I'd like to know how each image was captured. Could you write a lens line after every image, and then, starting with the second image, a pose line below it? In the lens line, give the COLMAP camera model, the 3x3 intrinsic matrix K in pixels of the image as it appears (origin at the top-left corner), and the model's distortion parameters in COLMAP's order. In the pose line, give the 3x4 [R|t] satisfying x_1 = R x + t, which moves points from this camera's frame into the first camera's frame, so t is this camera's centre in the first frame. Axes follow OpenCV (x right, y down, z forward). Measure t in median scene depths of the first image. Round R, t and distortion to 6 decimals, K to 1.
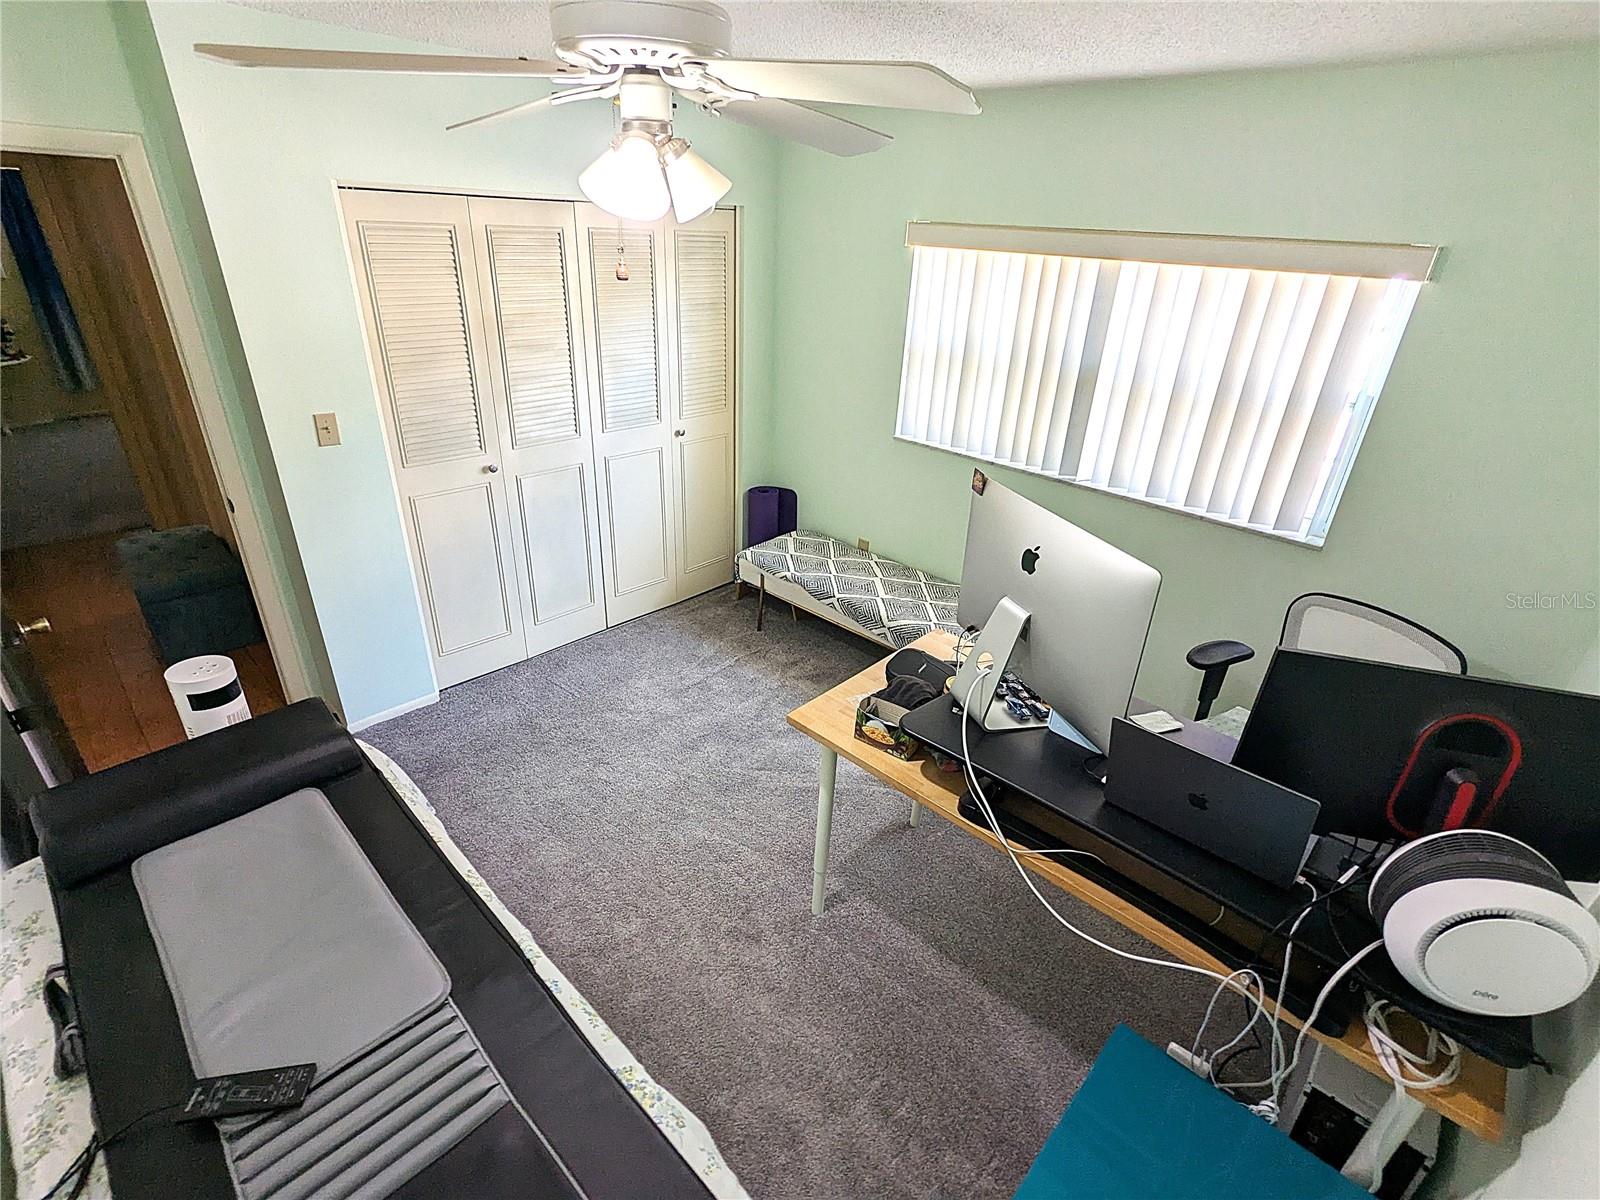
lens RADIAL K [[754.0, 0, 803.4], [0, 754.0, 597.0], [0, 0, 1]] dist [-0.001212, -0.001345]
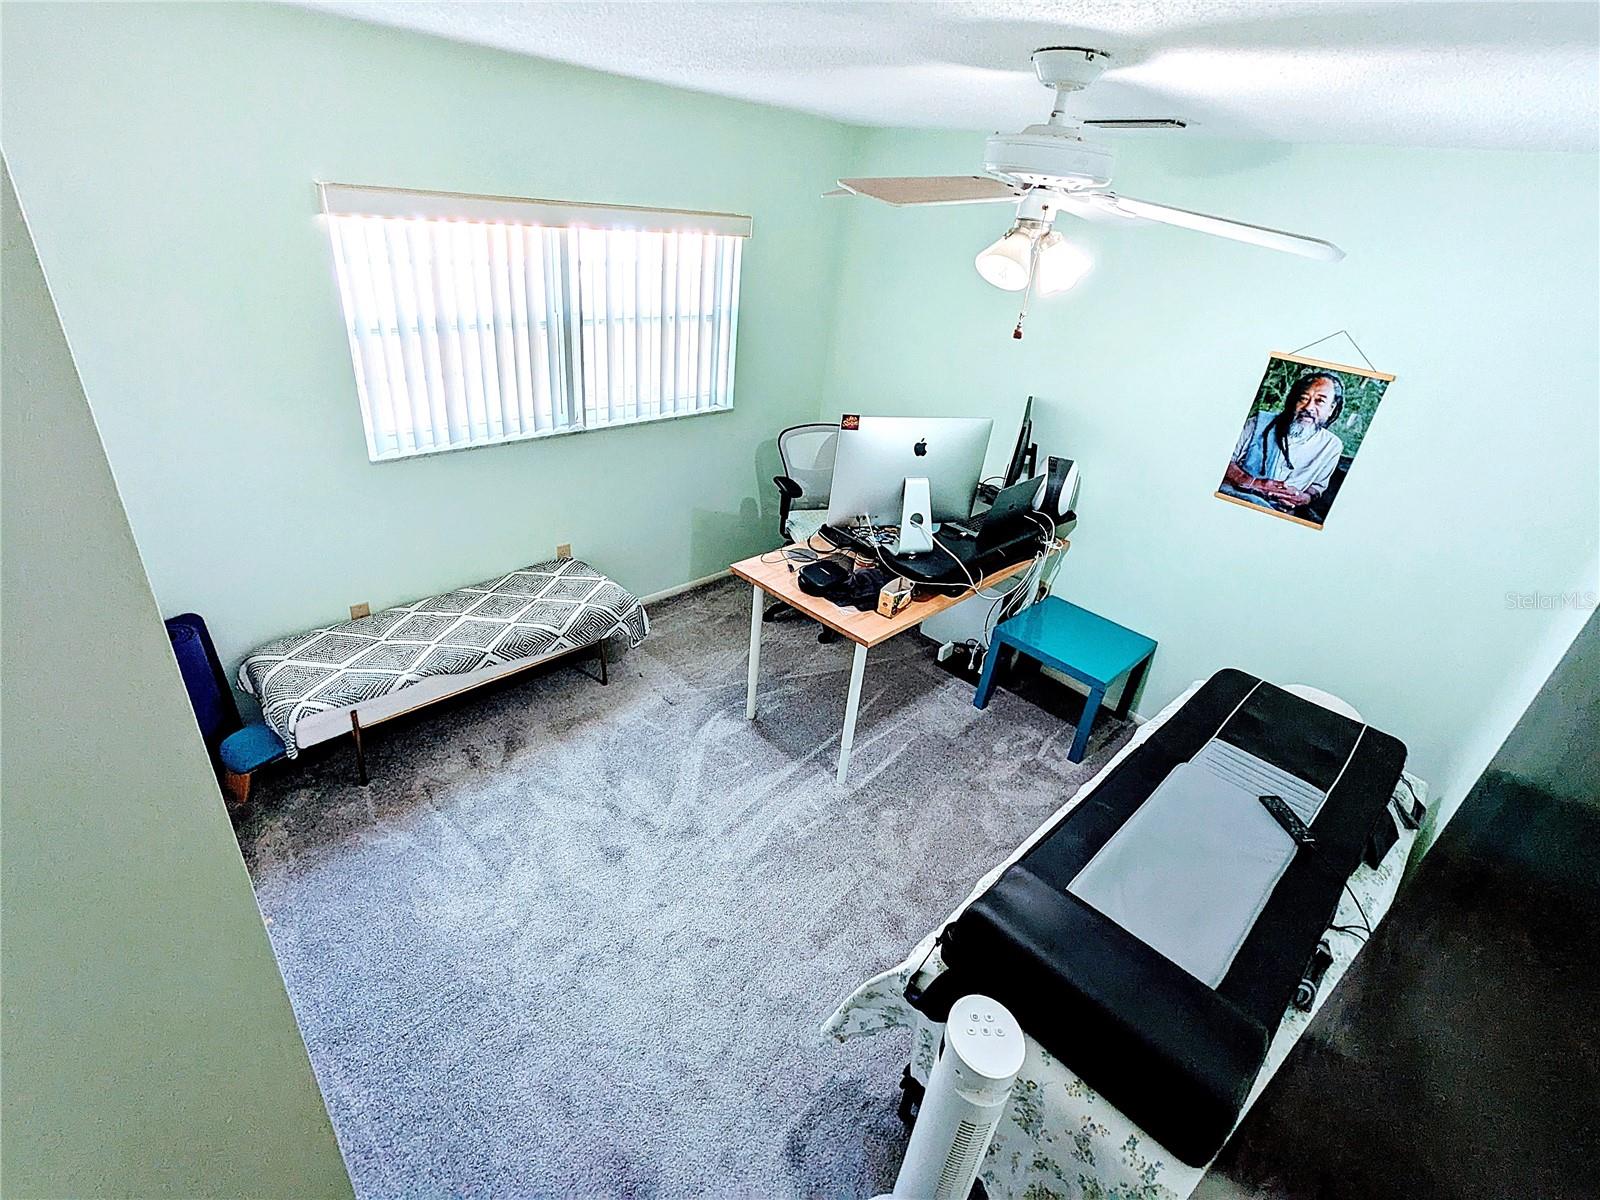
lens RADIAL K [[754.0, 0, 796.4], [0, 754.0, 596.1], [0, 0, 1]] dist [-0.001212, -0.001345]
pose [[0.060362, -0.511633, 0.857081, -0.651560], [0.366572, 0.810012, 0.457719, -0.322811], [-0.928430, 0.286553, 0.236444, 0.481304]]
